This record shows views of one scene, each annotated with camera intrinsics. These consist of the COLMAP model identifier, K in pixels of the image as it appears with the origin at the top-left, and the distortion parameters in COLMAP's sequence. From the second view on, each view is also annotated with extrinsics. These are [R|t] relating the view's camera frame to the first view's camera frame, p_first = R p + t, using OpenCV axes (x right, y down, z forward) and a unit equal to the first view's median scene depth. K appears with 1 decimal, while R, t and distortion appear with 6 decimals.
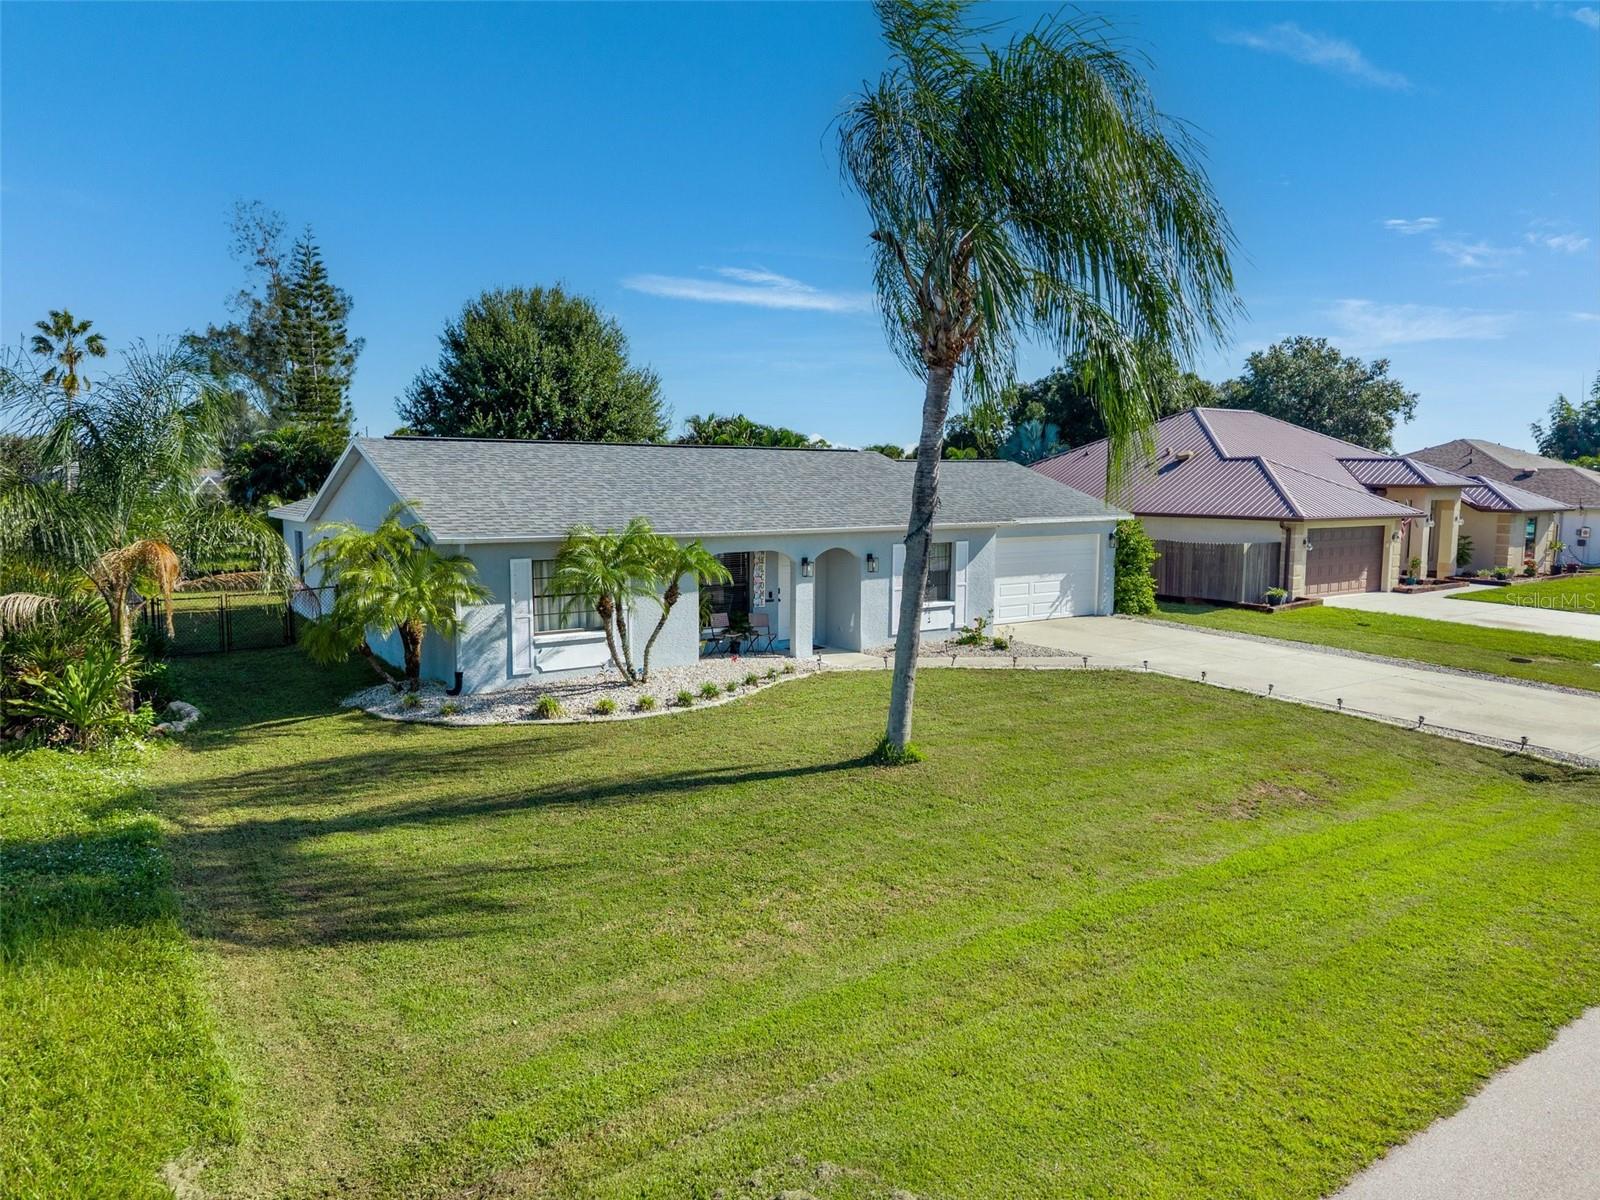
lens RADIAL K [[1062.5, 0, 806.1], [0, 1062.5, 606.7], [0, 0, 1]] dist [0.059994, -0.075493]
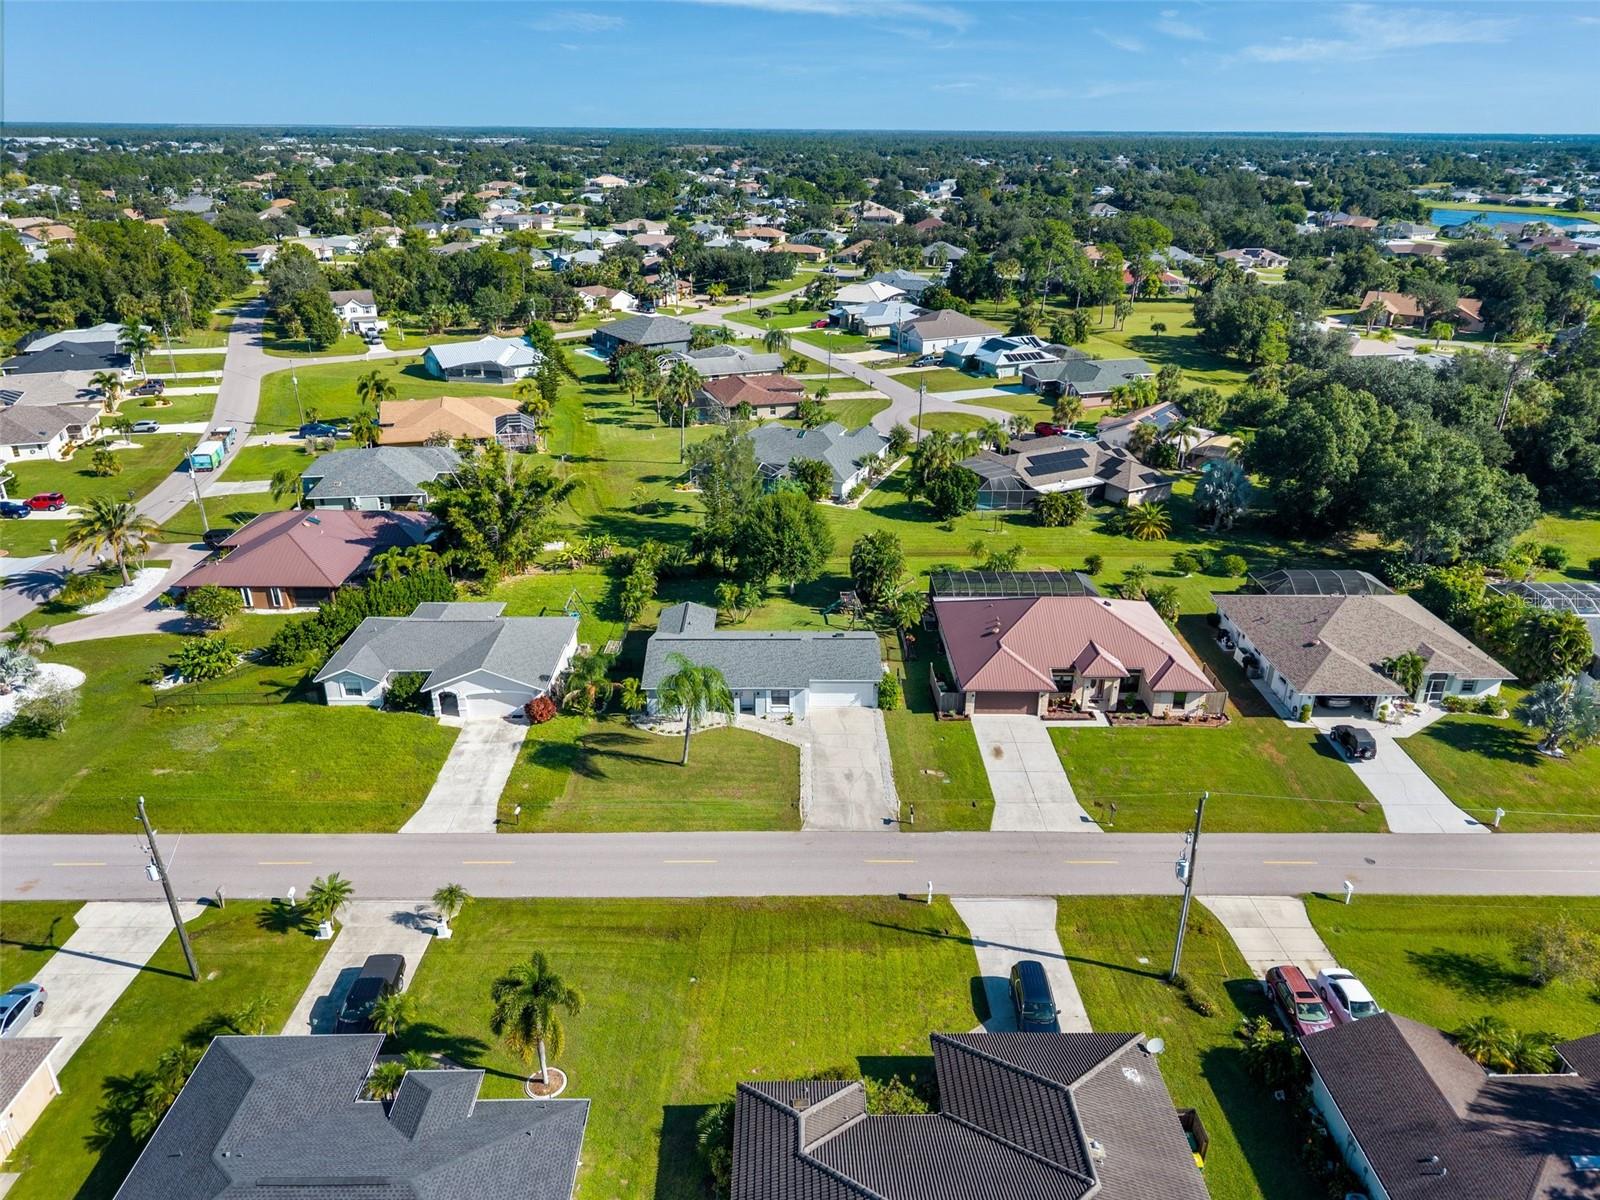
lens RADIAL K [[1062.5, 0, 806.1], [0, 1062.5, 606.7], [0, 0, 1]] dist [0.059994, -0.075493]
pose [[0.824987, 0.227489, -0.517344, 1.626956], [-0.071293, 0.949986, 0.304046, -1.170589], [0.560637, -0.213951, 0.799945, -1.431860]]
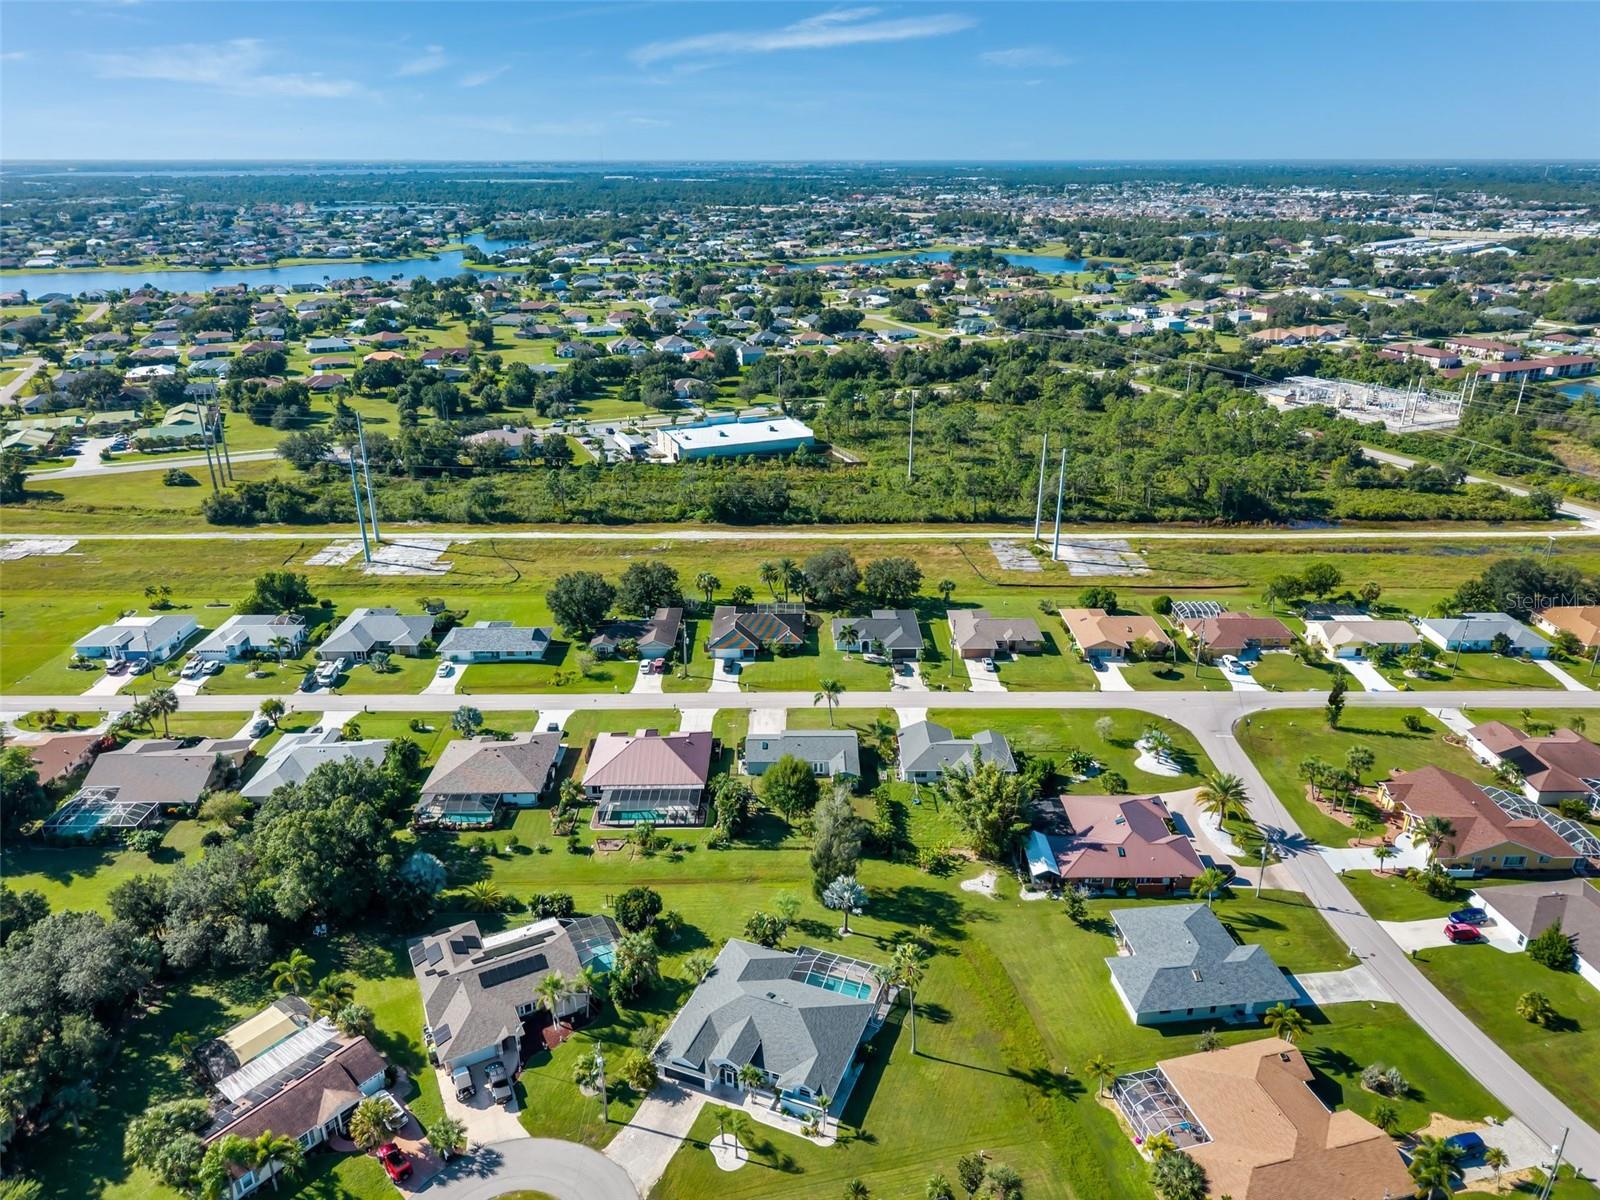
lens RADIAL K [[1082.7, 0, 810.6], [0, 1082.7, 593.1], [0, 0, 1]] dist [0.010025, -0.000496]
pose [[-0.820695, -0.221491, 0.526689, -3.249841], [0.064021, 0.880353, 0.469978, -3.911155], [-0.567768, 0.419428, -0.708321, 5.068344]]
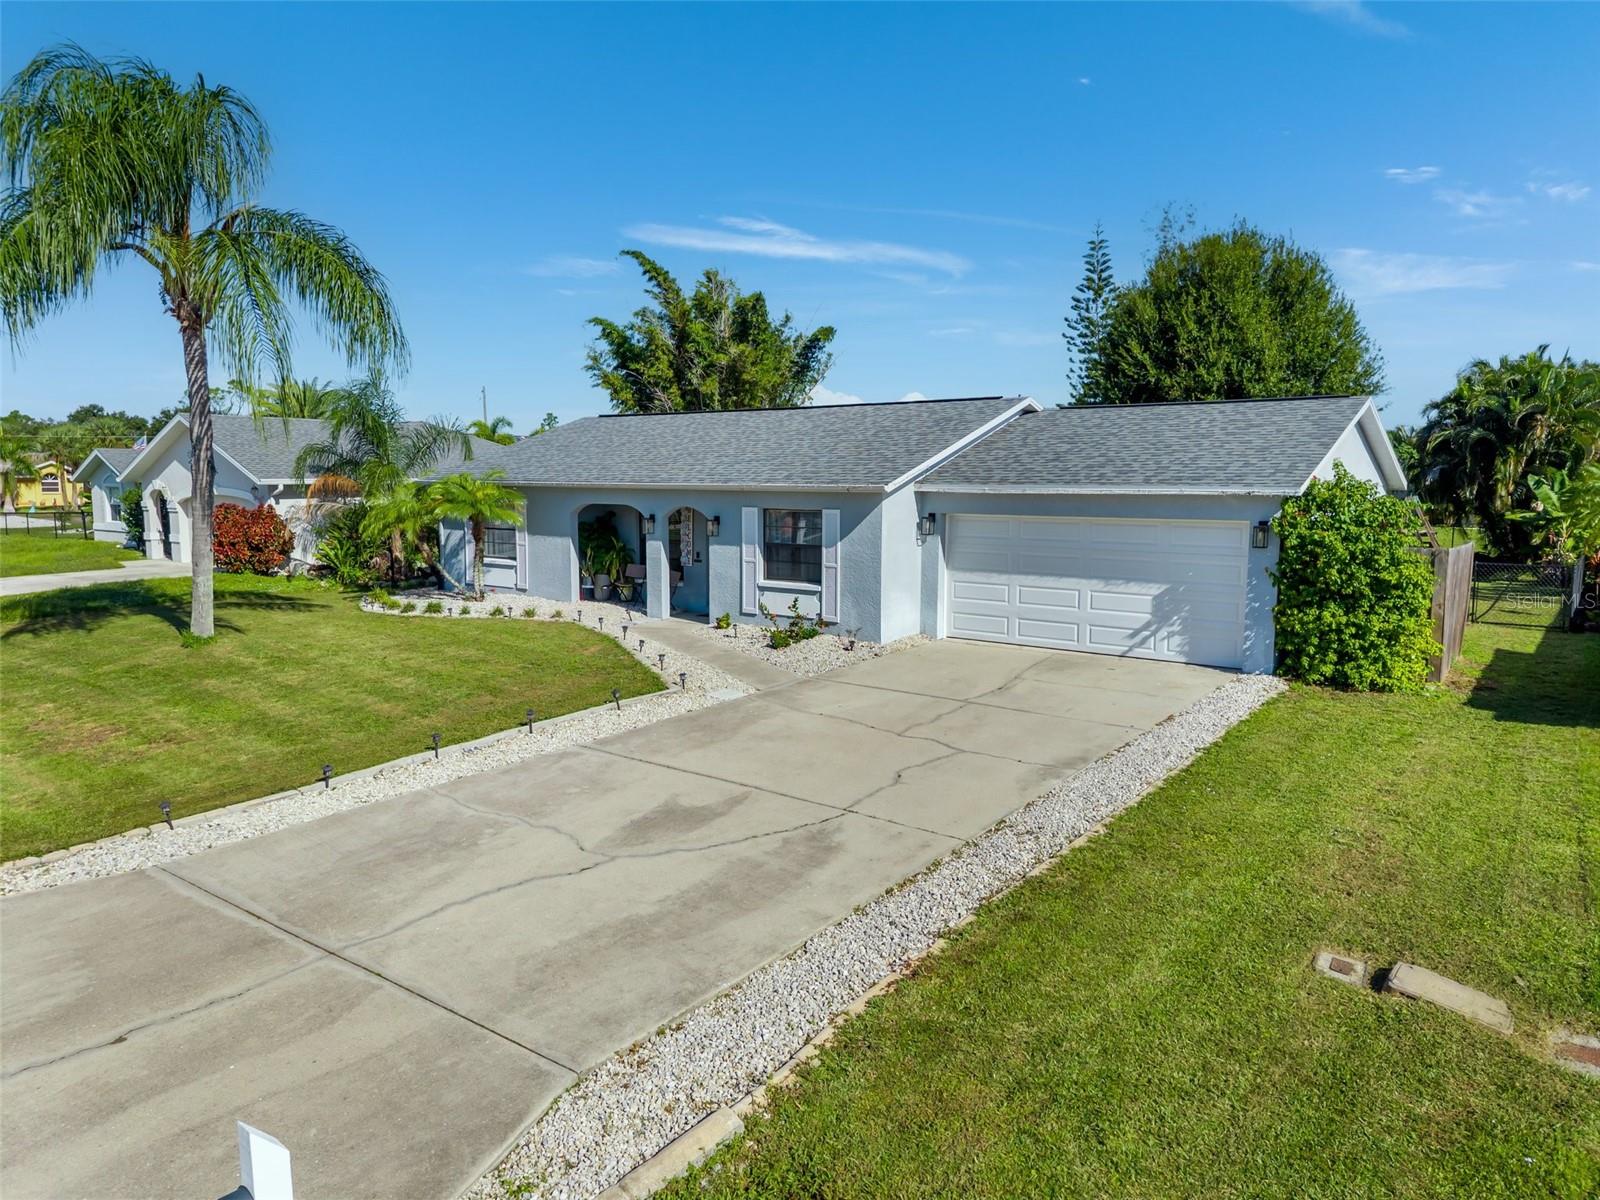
lens RADIAL K [[1062.5, 0, 806.1], [0, 1062.5, 606.7], [0, 0, 1]] dist [0.059994, -0.075493]
pose [[0.302591, 0.113765, -0.946307, 0.743244], [-0.116357, 0.989834, 0.081791, -0.044442], [0.945992, 0.085360, 0.312752, 0.635816]]
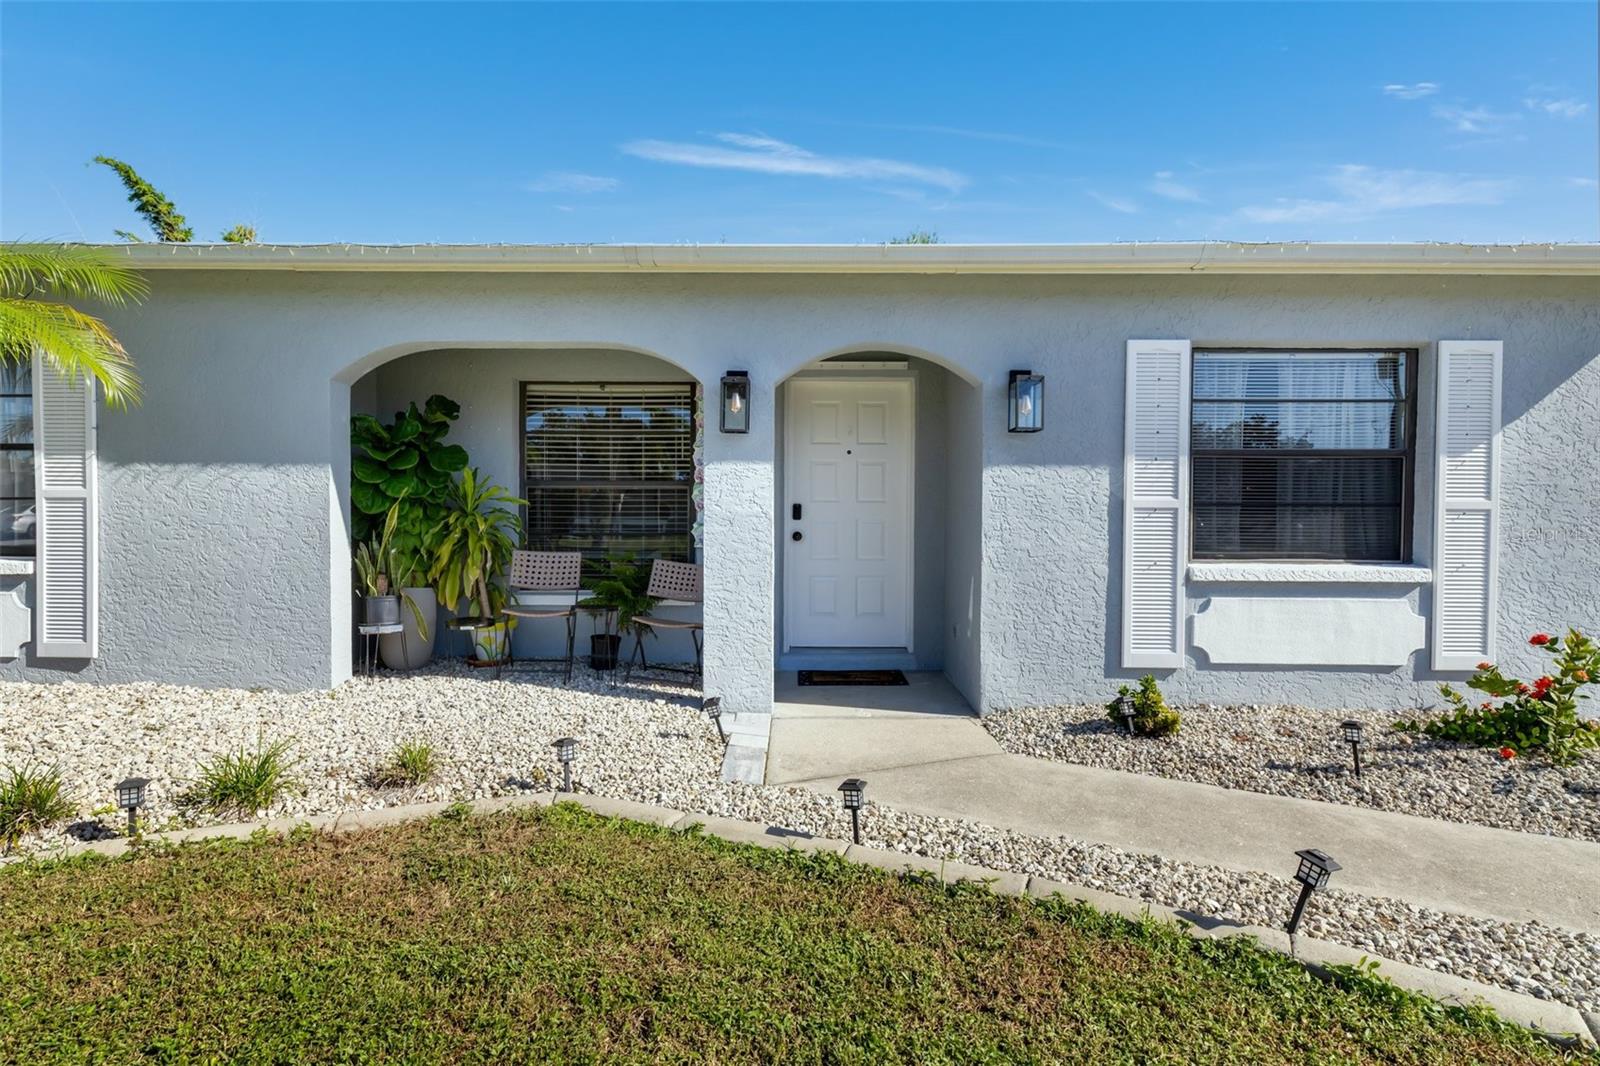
lens RADIAL K [[778.7, 0, 806.6], [0, 778.7, 518.2], [0, 0, 1]] dist [-0.005894, -0.000646]
pose [[0.811513, 0.007827, -0.584282, 0.107414], [-0.072080, 0.993615, -0.086802, 0.009101], [0.579872, 0.112556, 0.806895, 0.640796]]
